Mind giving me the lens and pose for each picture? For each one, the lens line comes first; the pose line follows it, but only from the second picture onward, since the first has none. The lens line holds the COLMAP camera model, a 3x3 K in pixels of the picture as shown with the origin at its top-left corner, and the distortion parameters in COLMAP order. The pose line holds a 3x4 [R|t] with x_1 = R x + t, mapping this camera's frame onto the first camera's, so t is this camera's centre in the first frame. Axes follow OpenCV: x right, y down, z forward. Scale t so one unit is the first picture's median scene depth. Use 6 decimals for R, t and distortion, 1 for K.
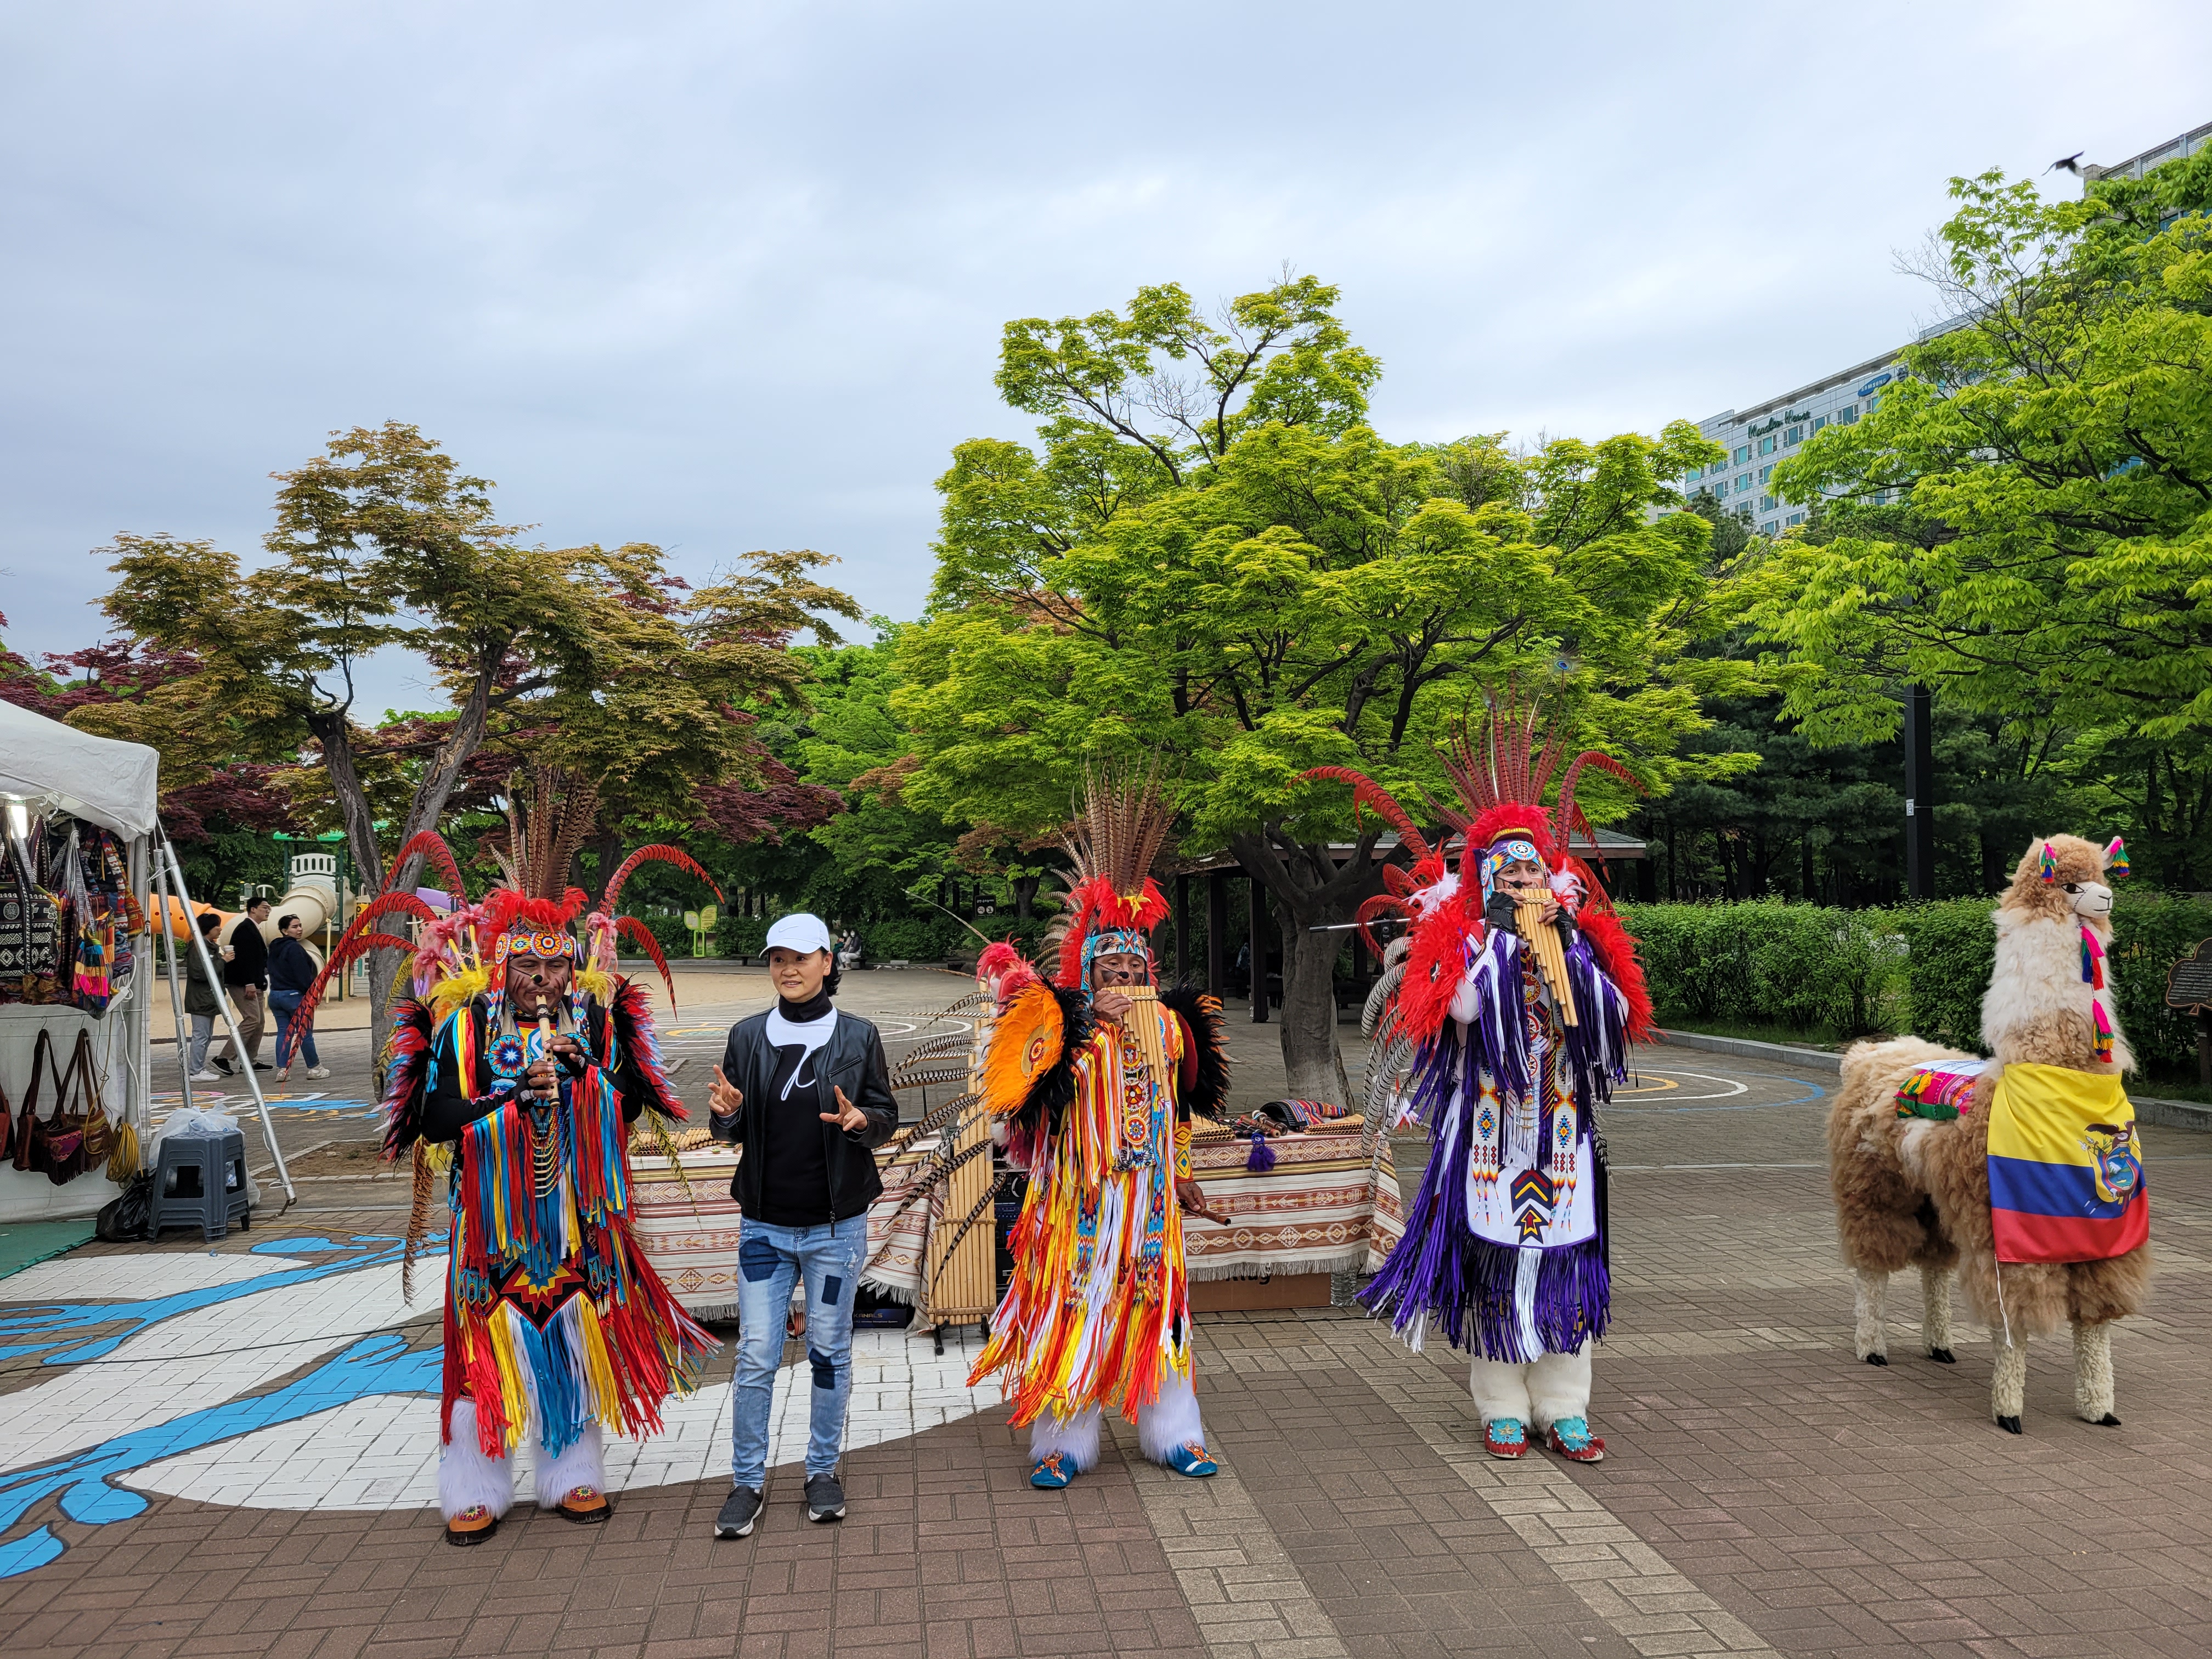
lens RADIAL K [[1643.4, 0, 1059.0], [0, 1643.4, 789.0], [0, 0, 1]] dist [0.068309, -0.055996]
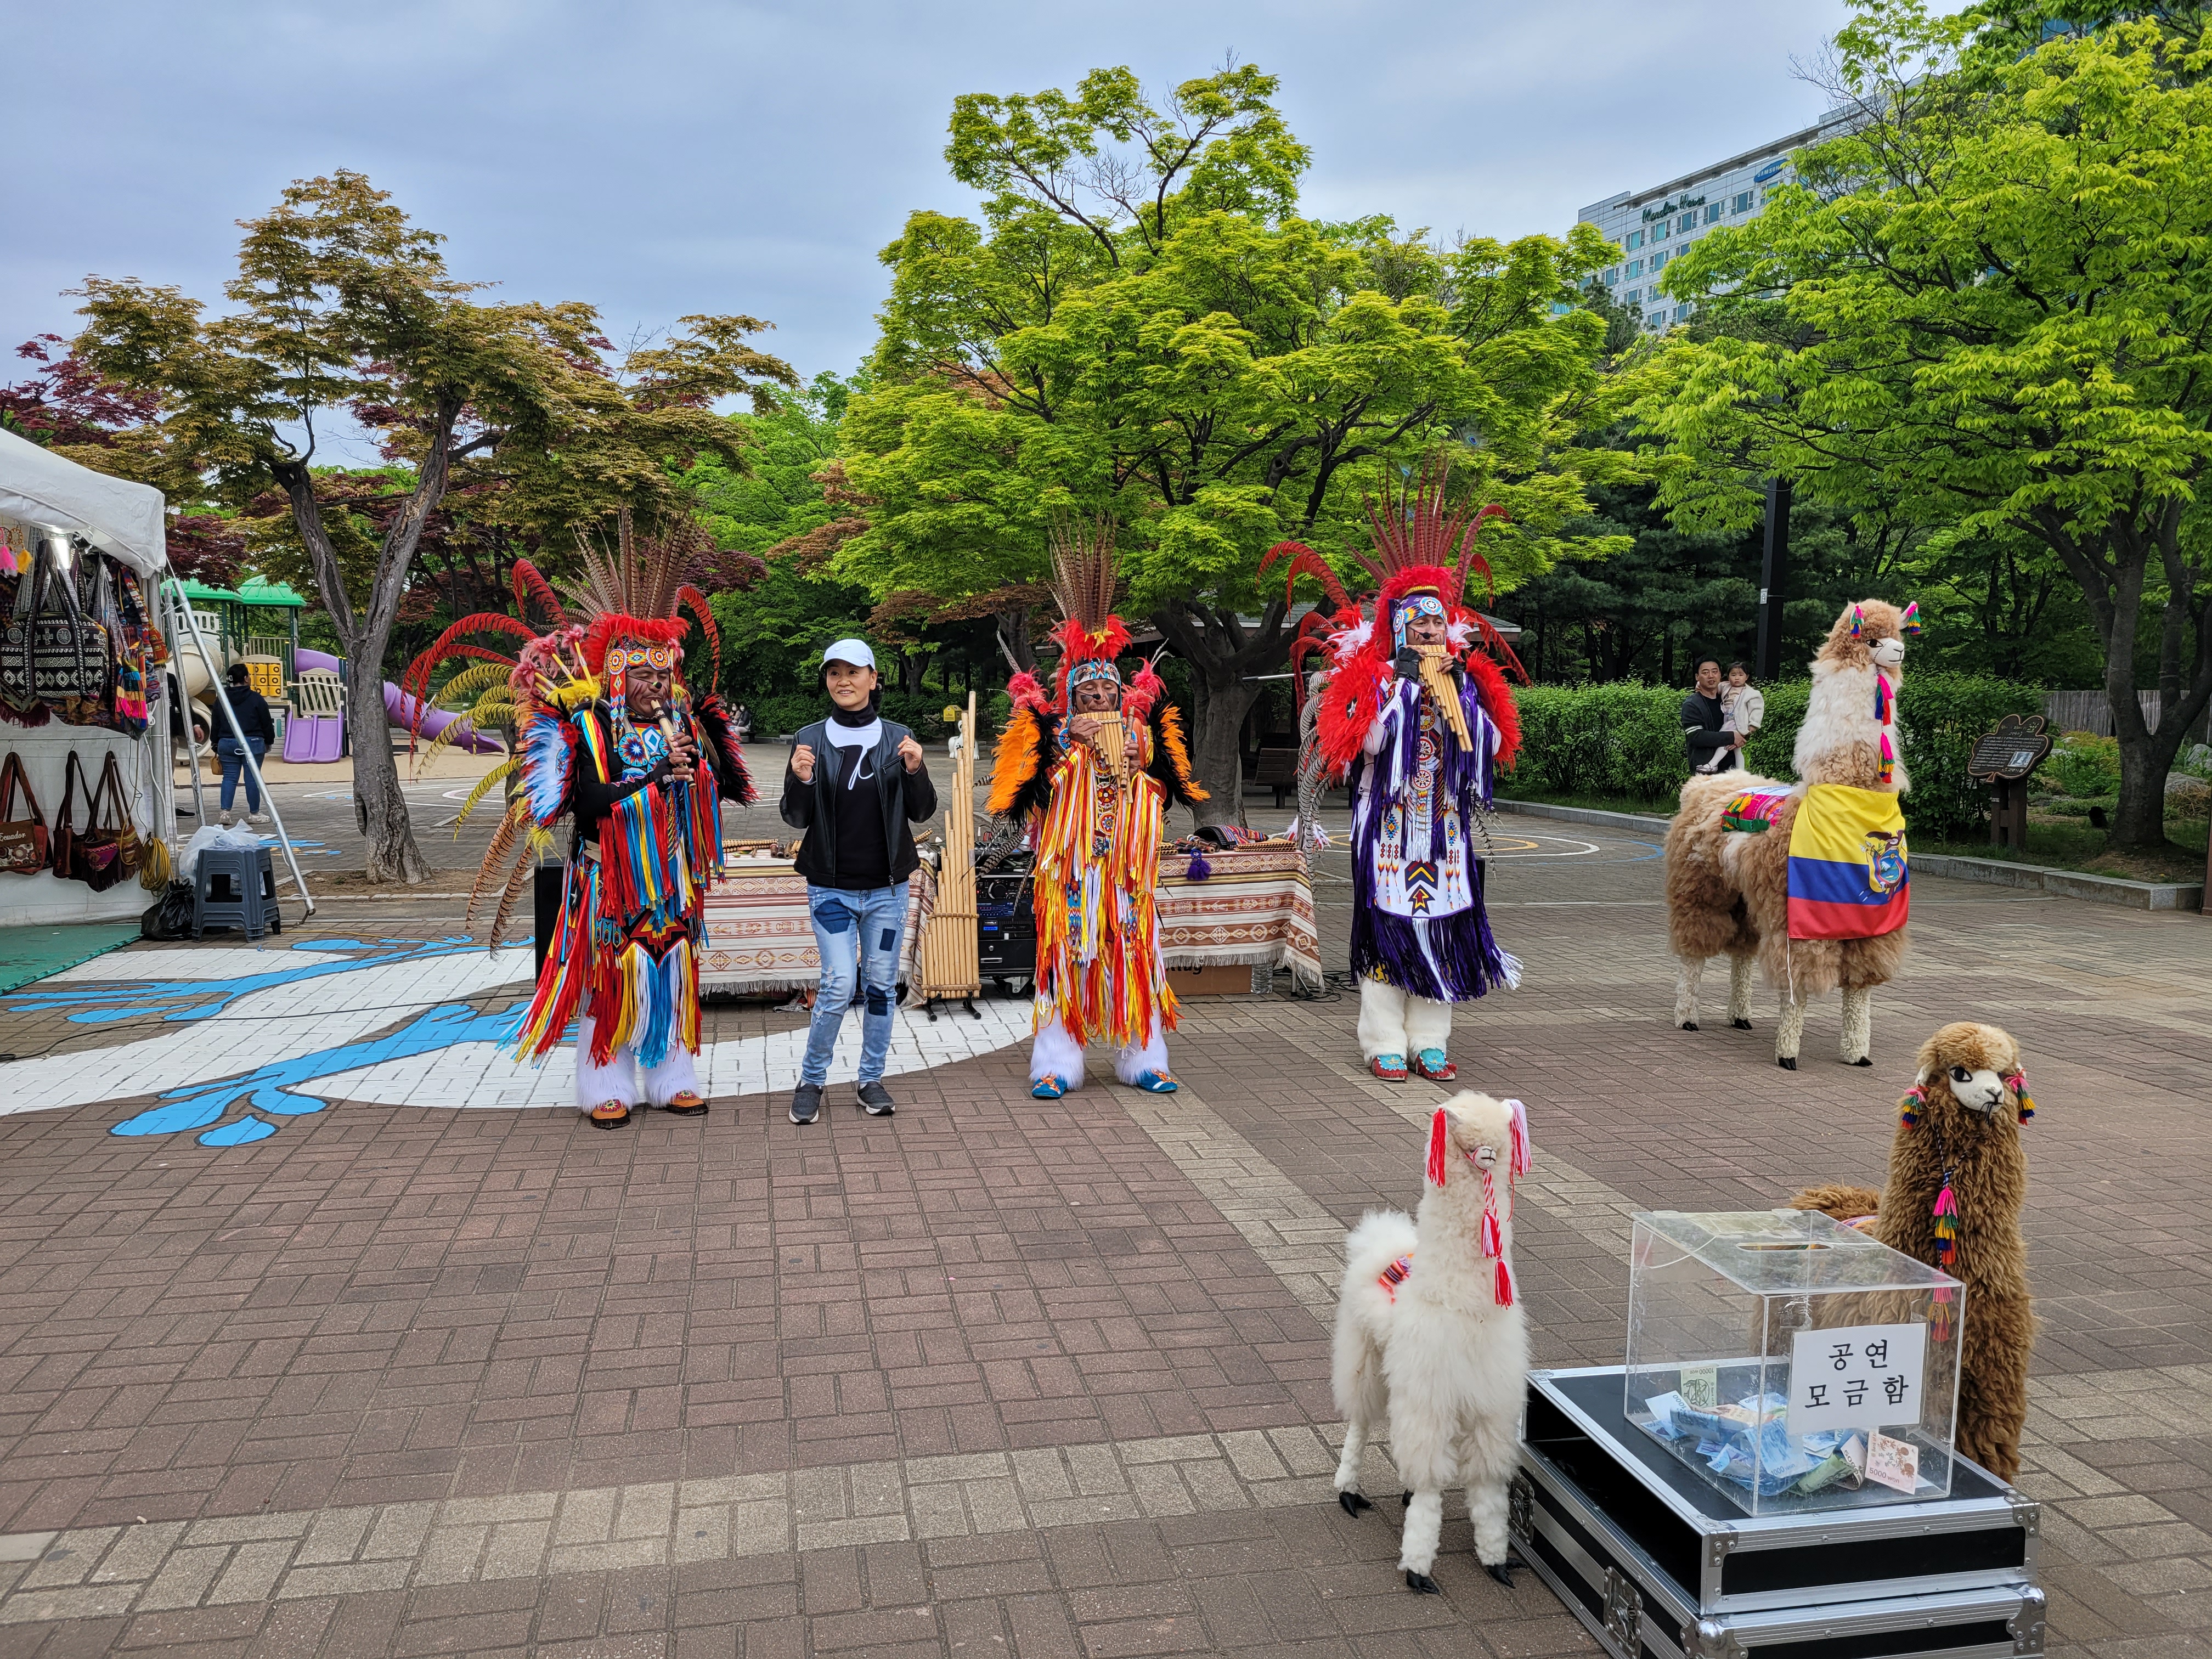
lens RADIAL K [[1643.4, 0, 1059.0], [0, 1643.4, 789.0], [0, 0, 1]] dist [0.068309, -0.055996]
pose [[0.997237, 0.013476, 0.073054, -0.041403], [-0.022975, 0.991144, 0.130788, 0.010076], [-0.070645, -0.132105, 0.988715, -0.094945]]
